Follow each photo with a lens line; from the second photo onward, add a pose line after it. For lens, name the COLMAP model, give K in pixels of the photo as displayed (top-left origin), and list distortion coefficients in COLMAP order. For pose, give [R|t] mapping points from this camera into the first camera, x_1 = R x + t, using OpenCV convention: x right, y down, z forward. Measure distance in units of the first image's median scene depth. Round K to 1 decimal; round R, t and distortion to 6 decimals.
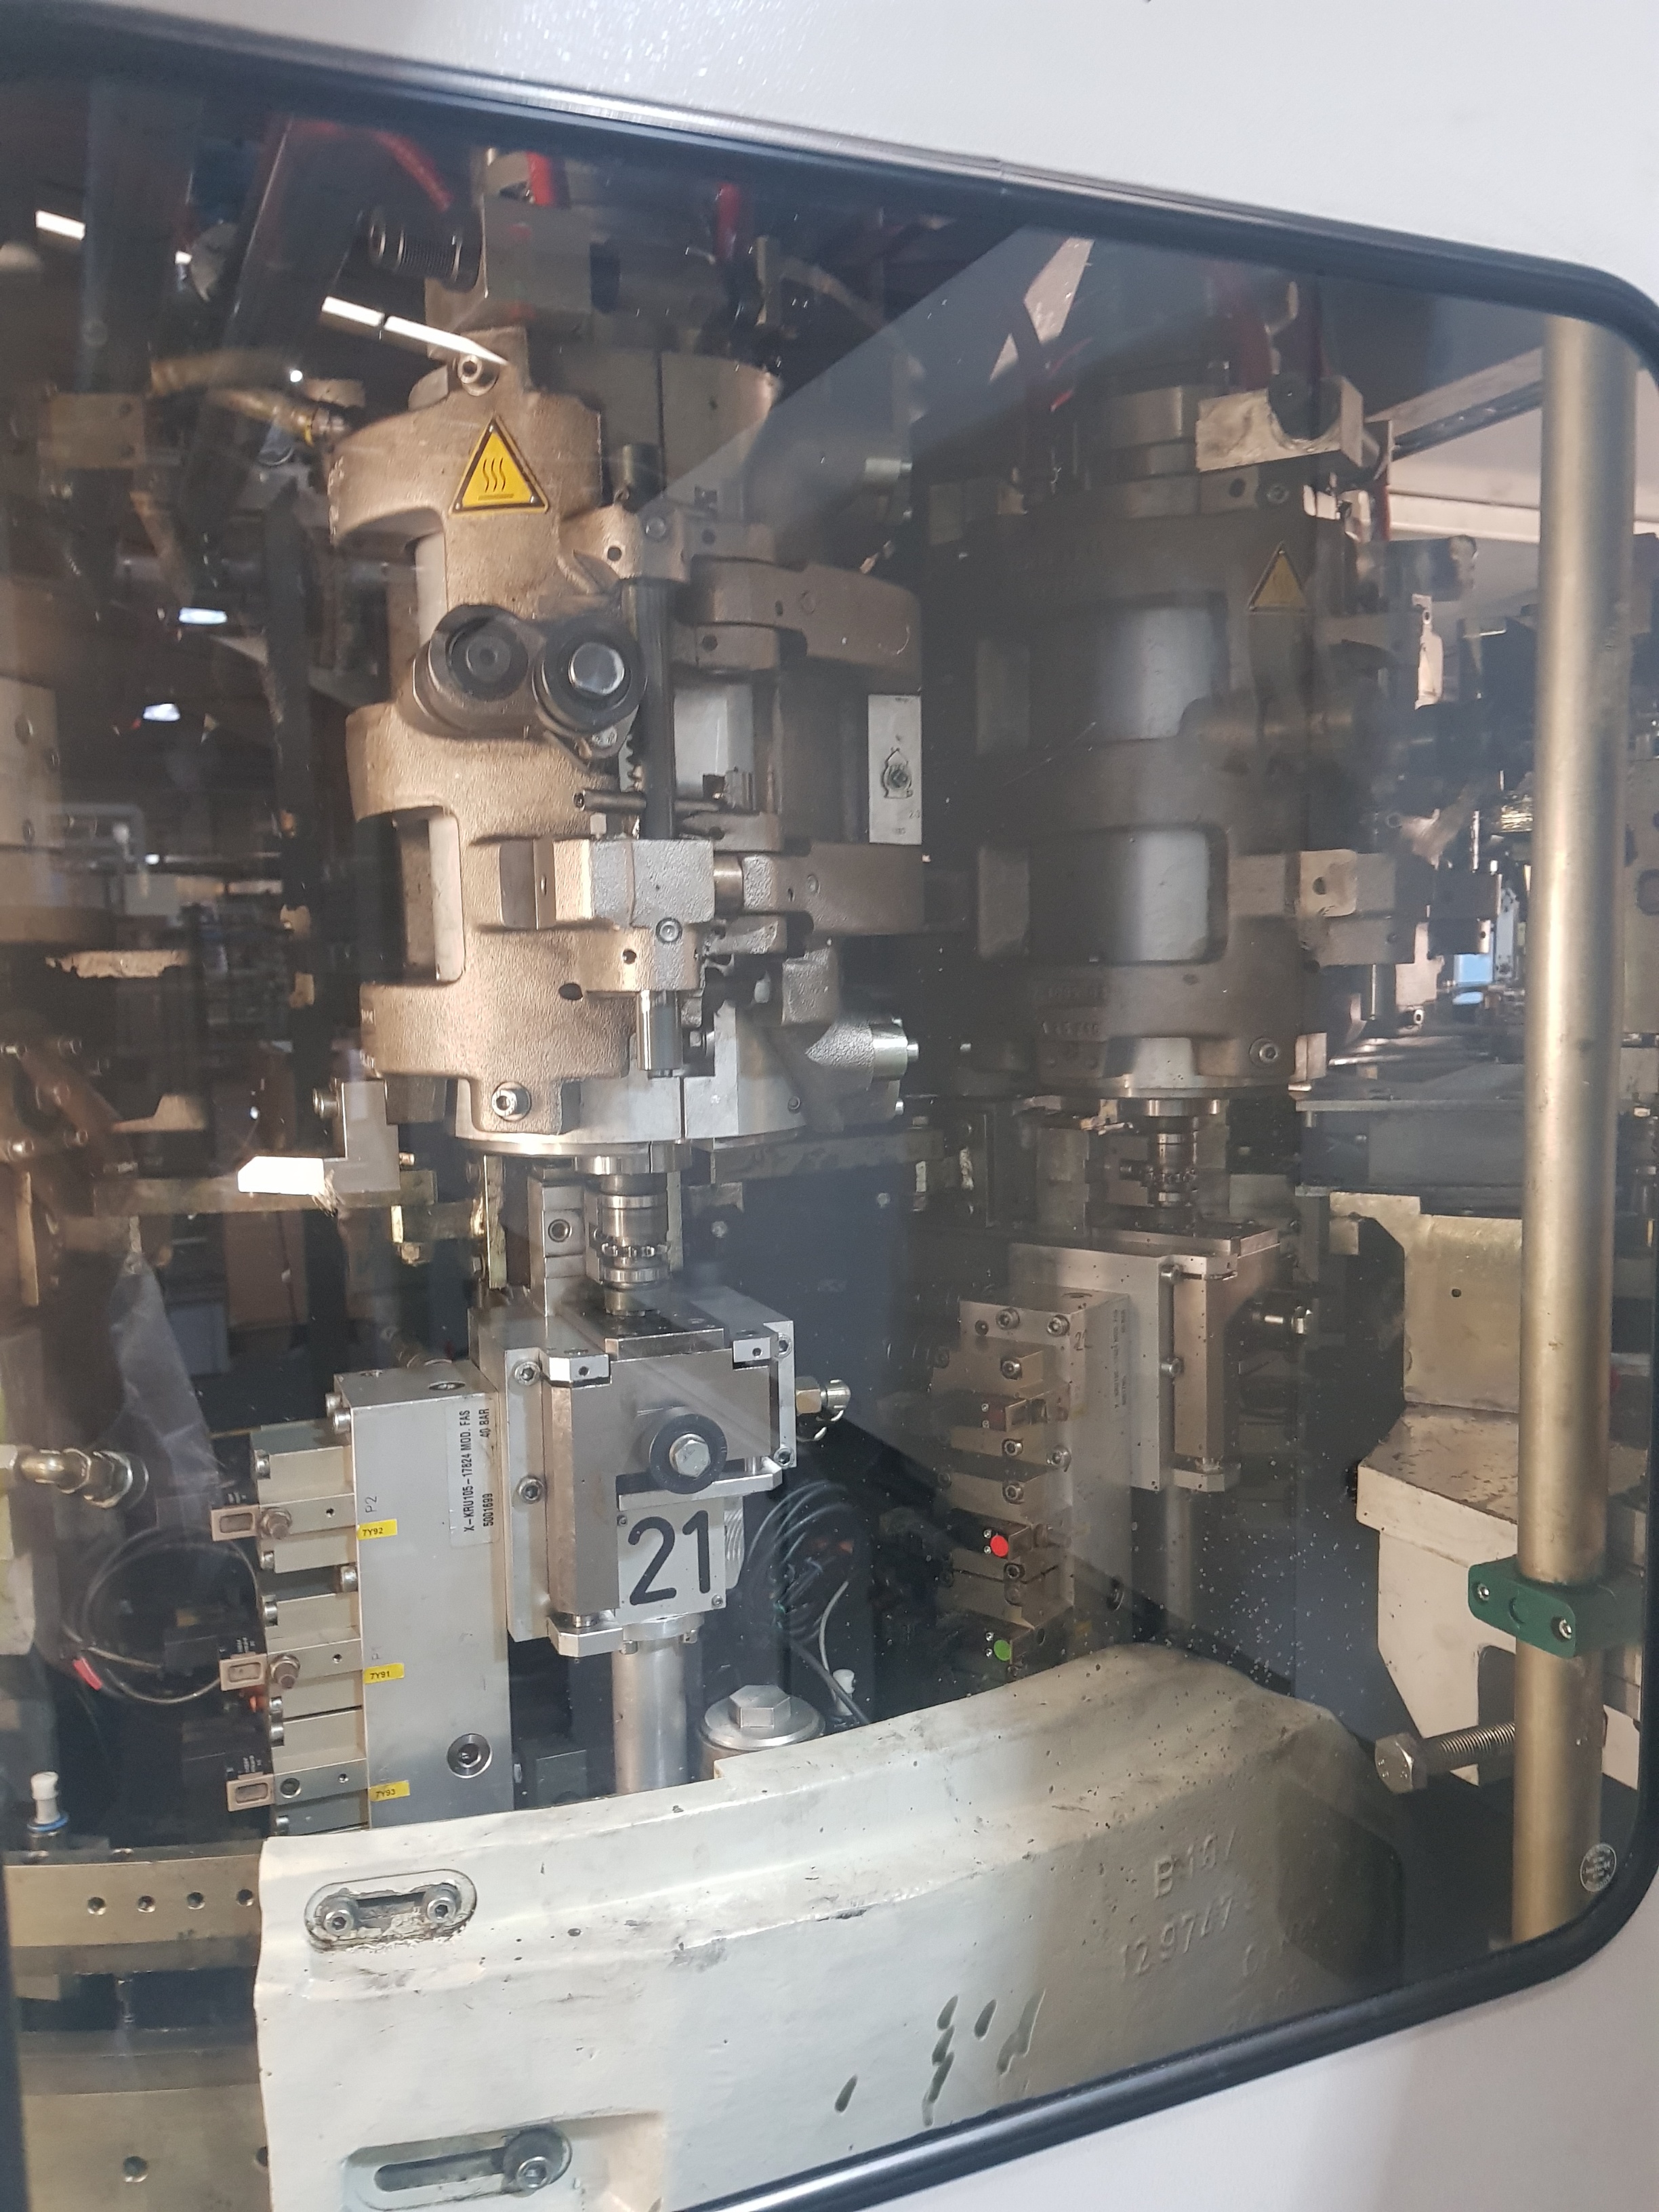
lens RADIAL K [[1763.3, 0, 822.2], [0, 1763.3, 1165.9], [0, 0, 1]] dist [0.064344, -0.108263]
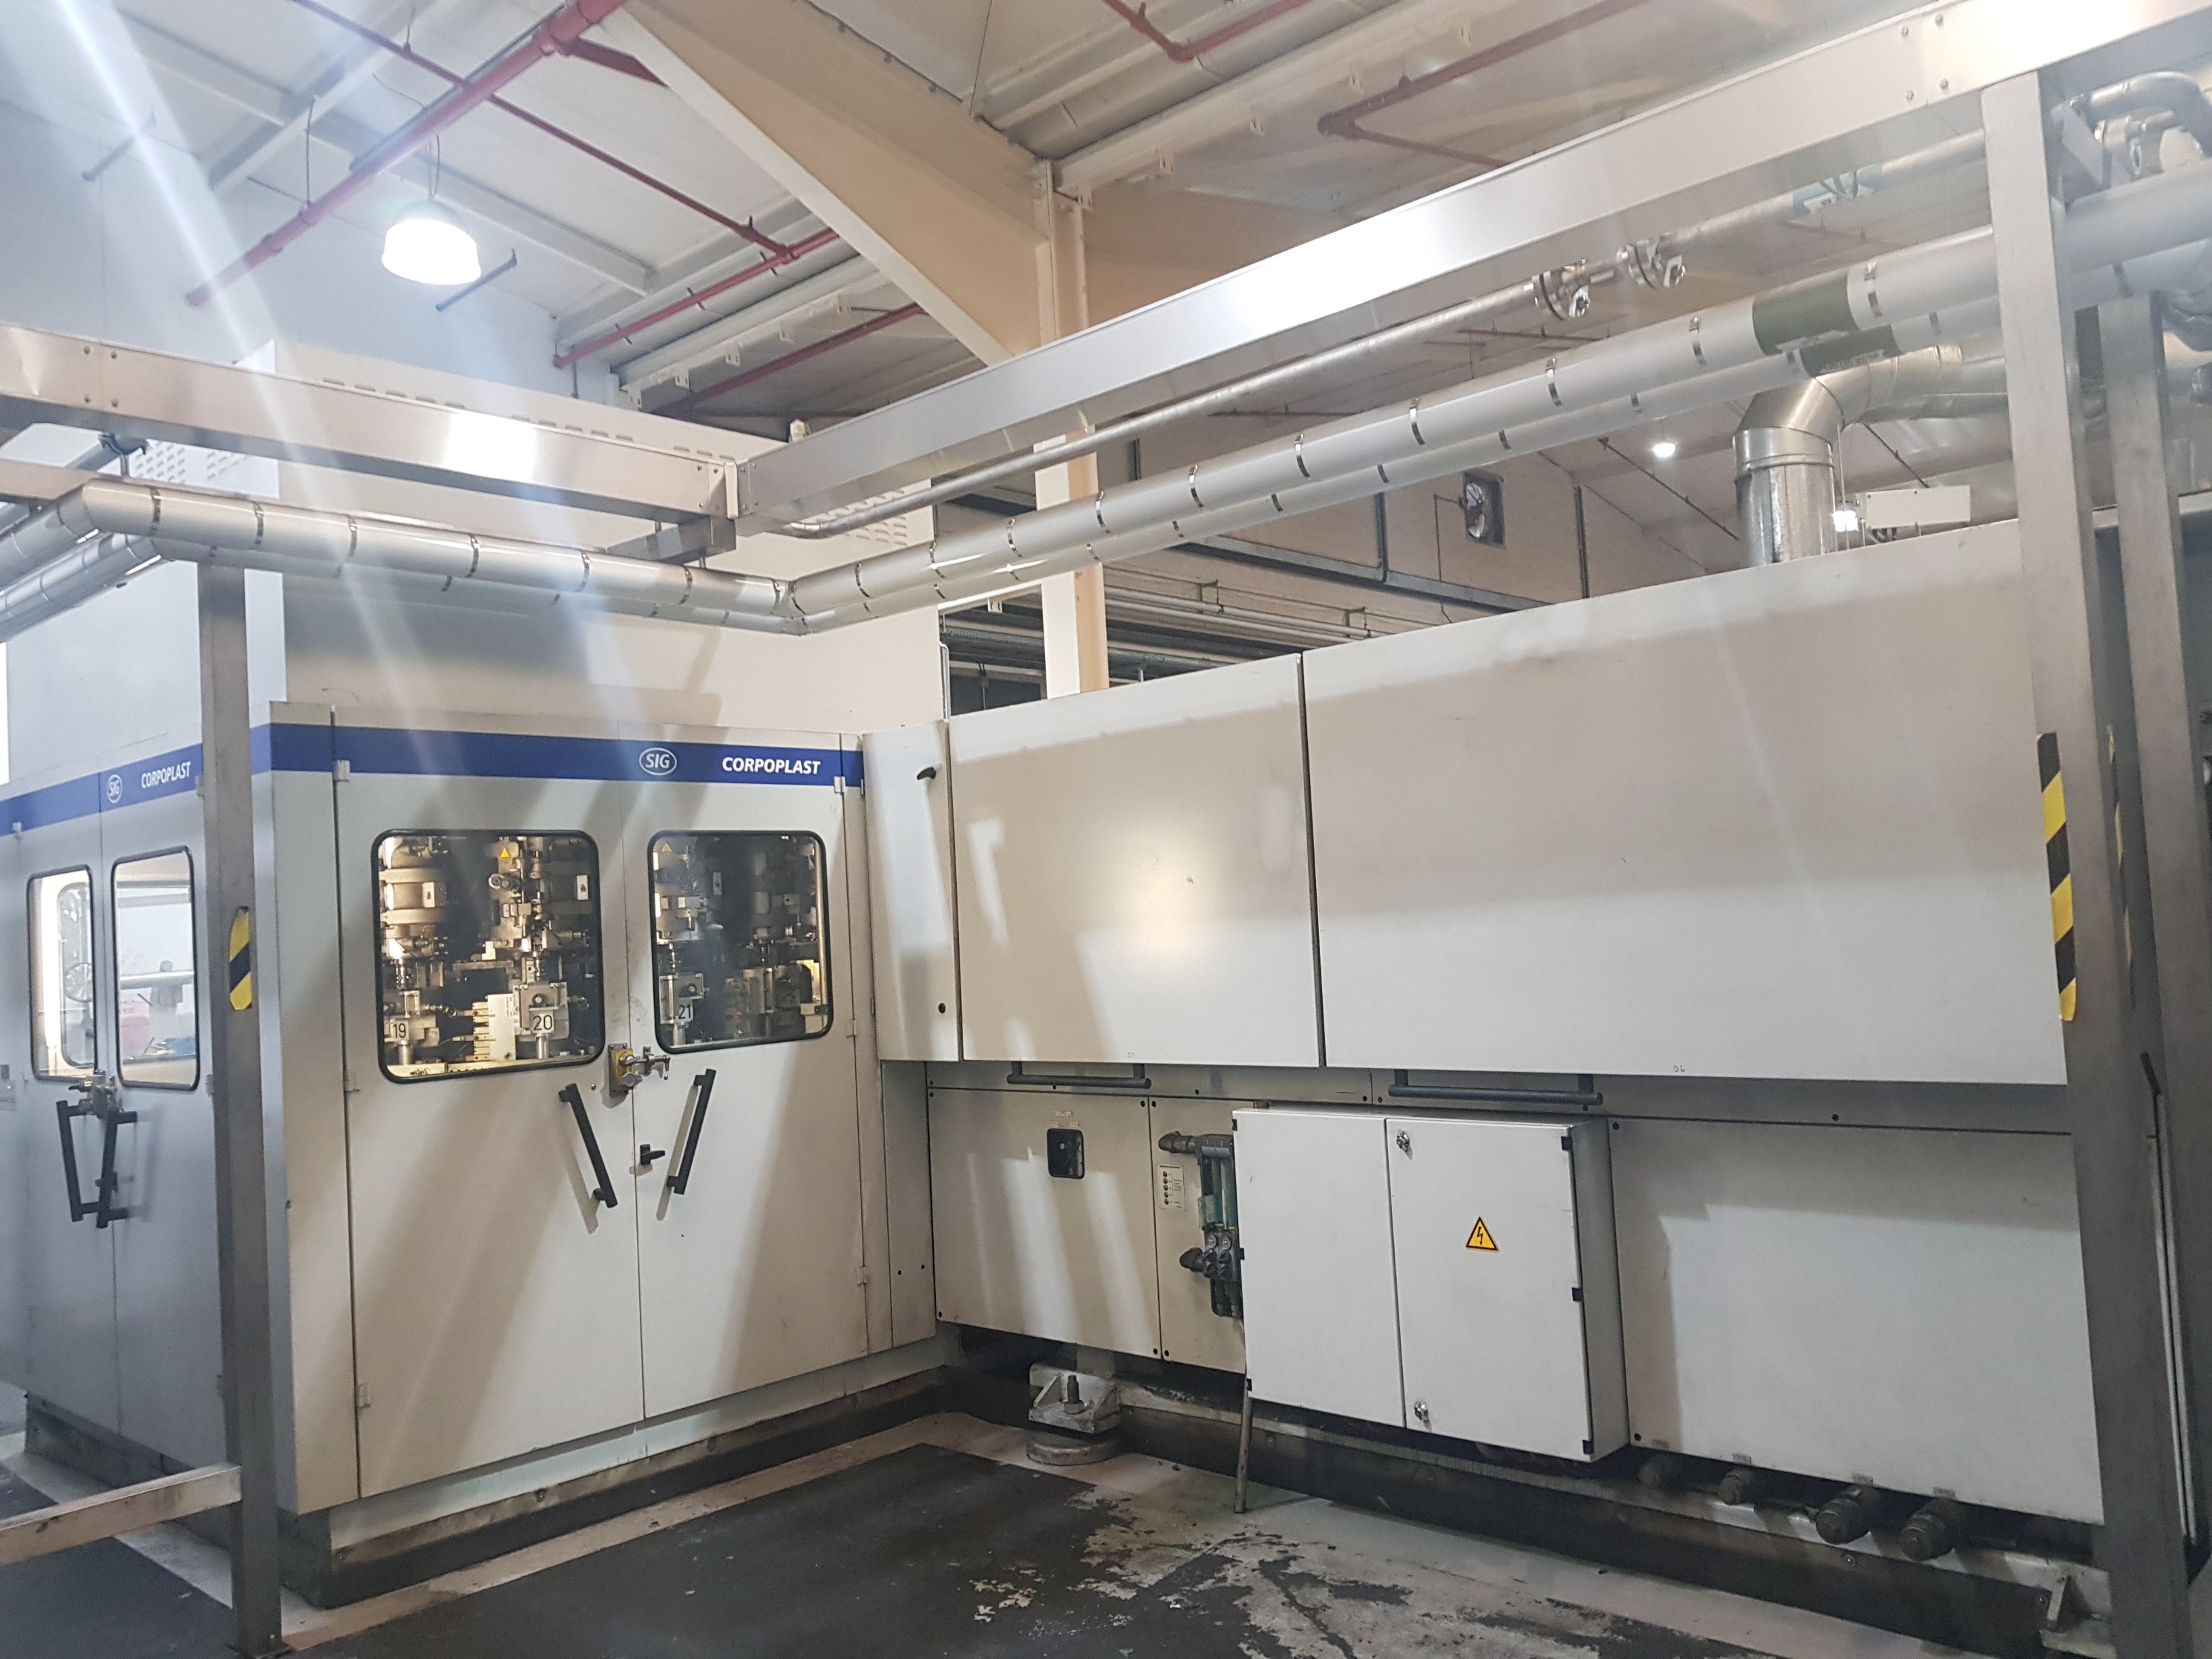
lens RADIAL K [[1733.3, 0, 1145.4], [0, 1733.3, 854.9], [0, 0, 1]] dist [0.094457, -0.165509]
pose [[0.911553, -0.012277, 0.411000, -0.990455], [0.084332, 0.983887, -0.157650, 0.692242], [-0.402442, 0.178367, 0.897901, -4.607893]]
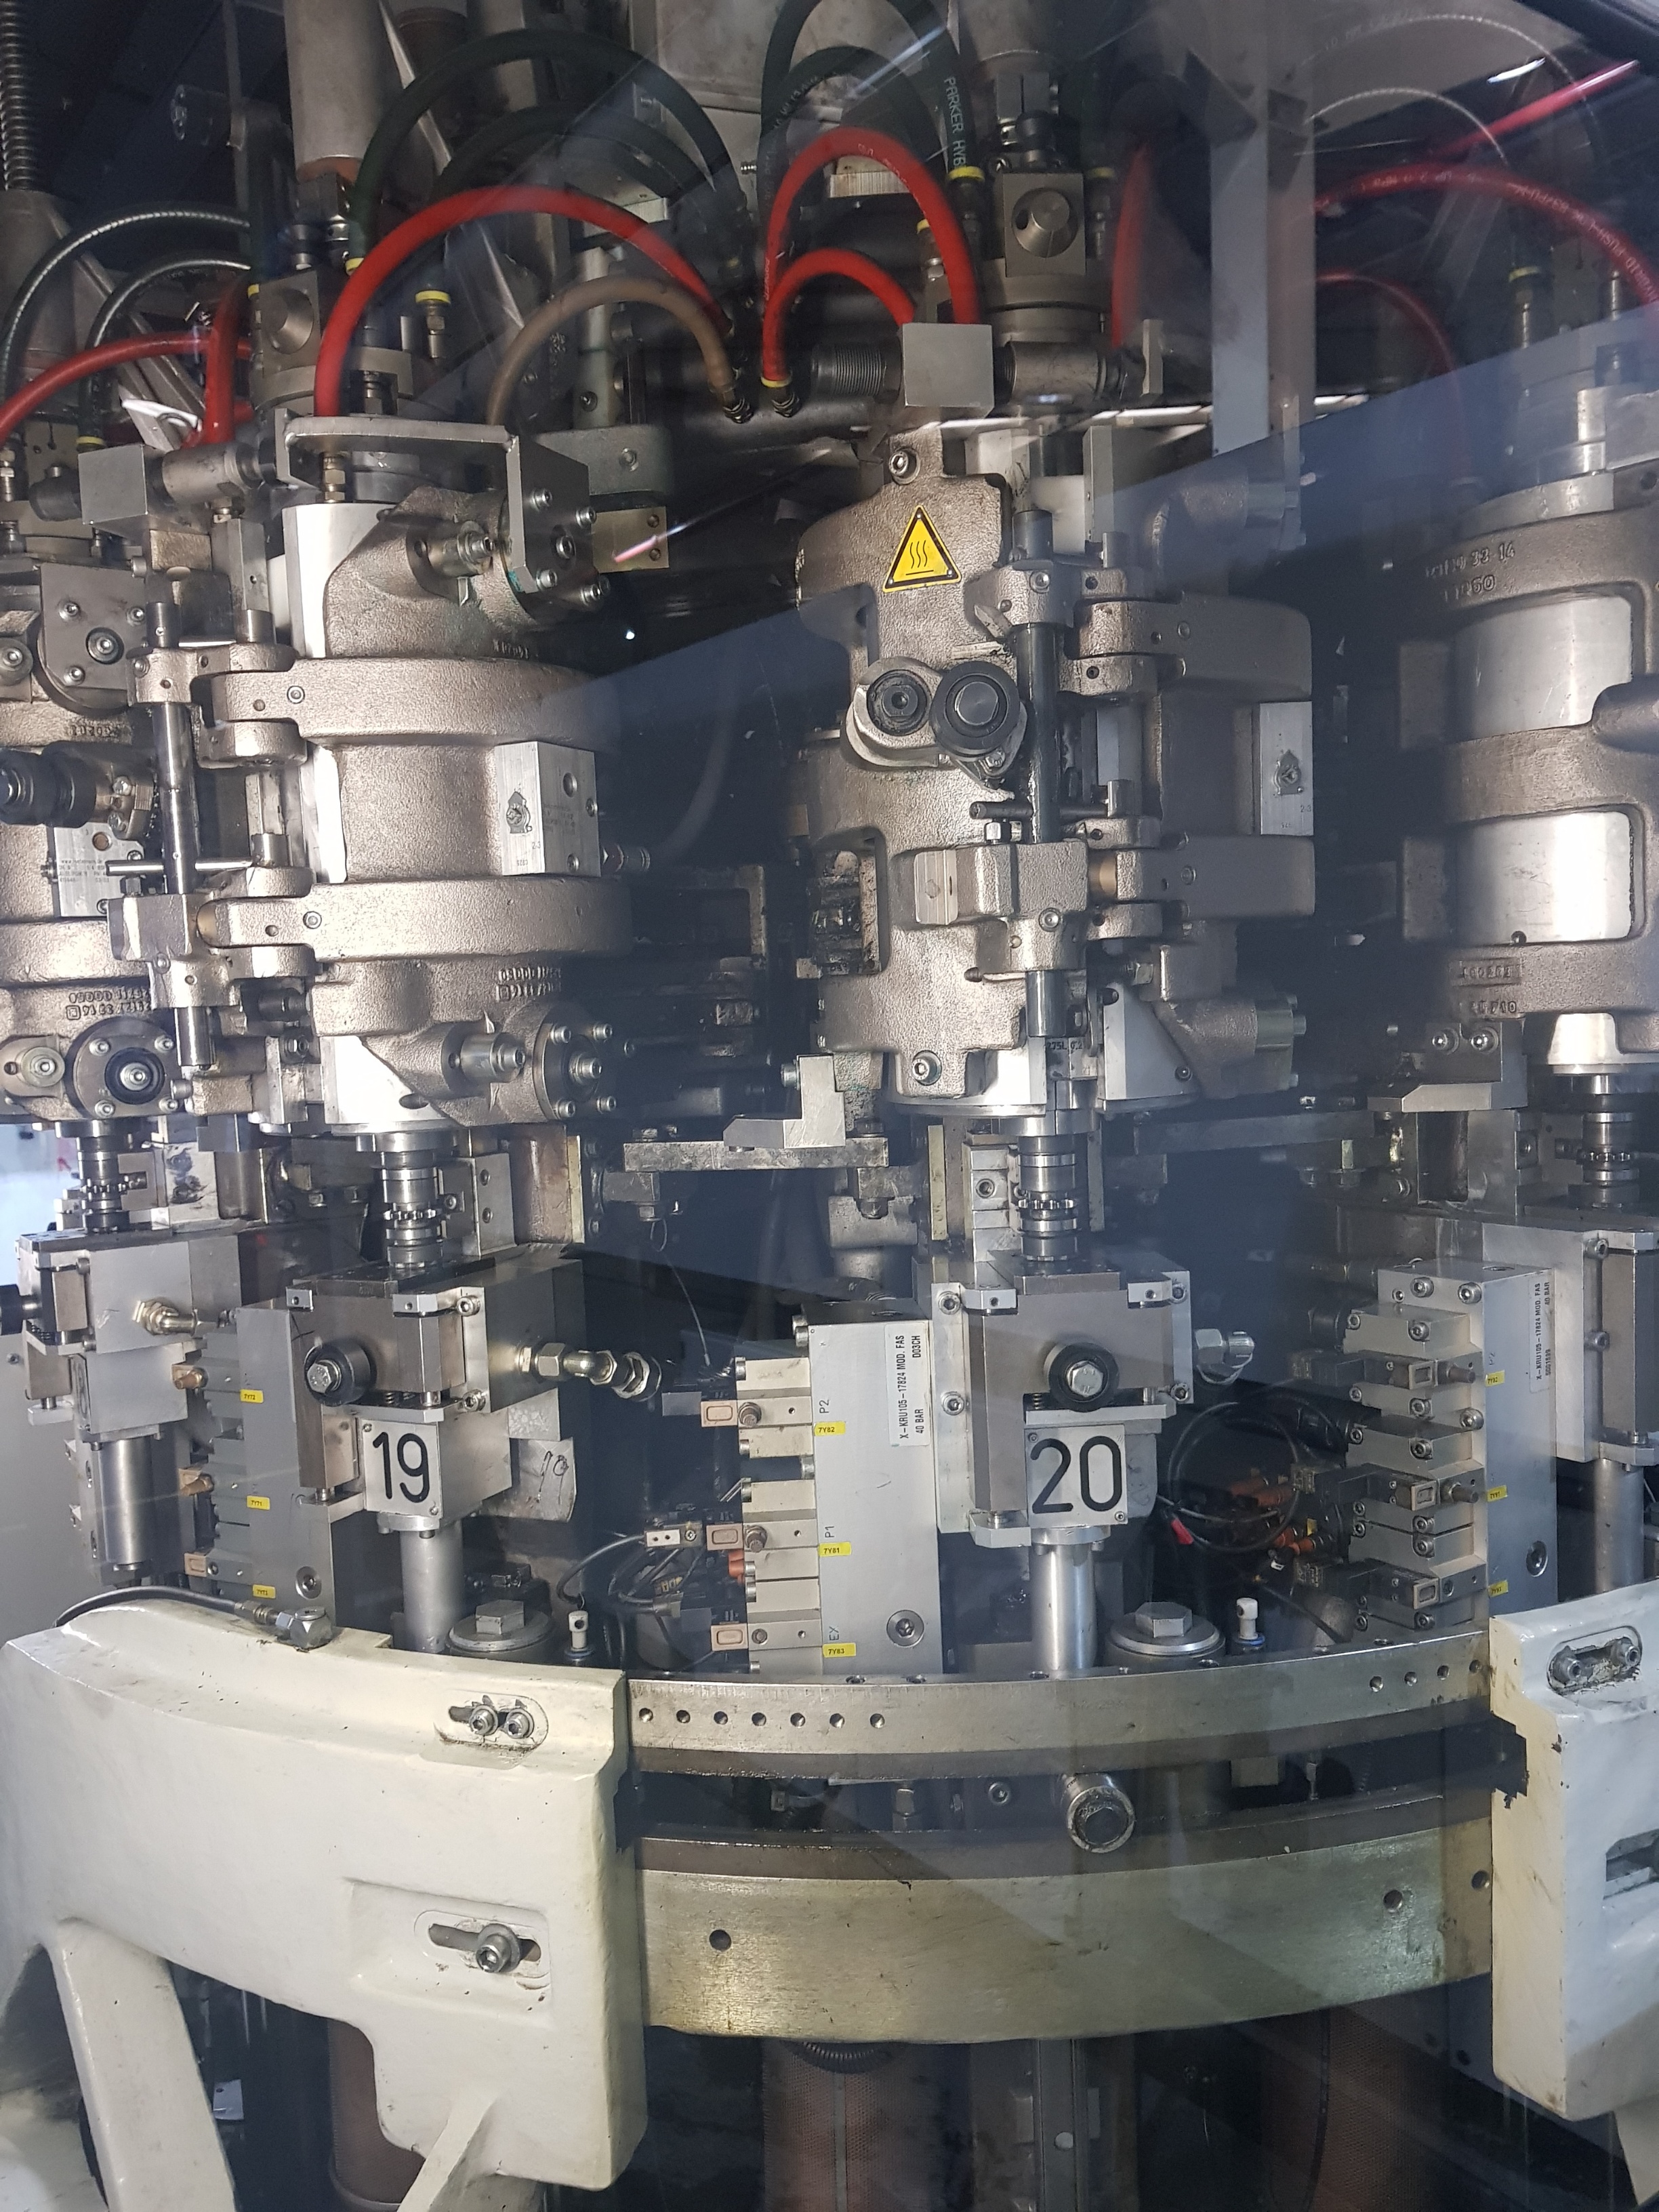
lens RADIAL K [[1763.3, 0, 822.2], [0, 1763.3, 1165.9], [0, 0, 1]] dist [0.064344, -0.108263]
pose [[0.977196, -0.042103, 0.208121, -0.842228], [0.048666, 0.998463, -0.026512, 0.055489], [-0.206685, 0.036036, 0.977744, -0.124838]]
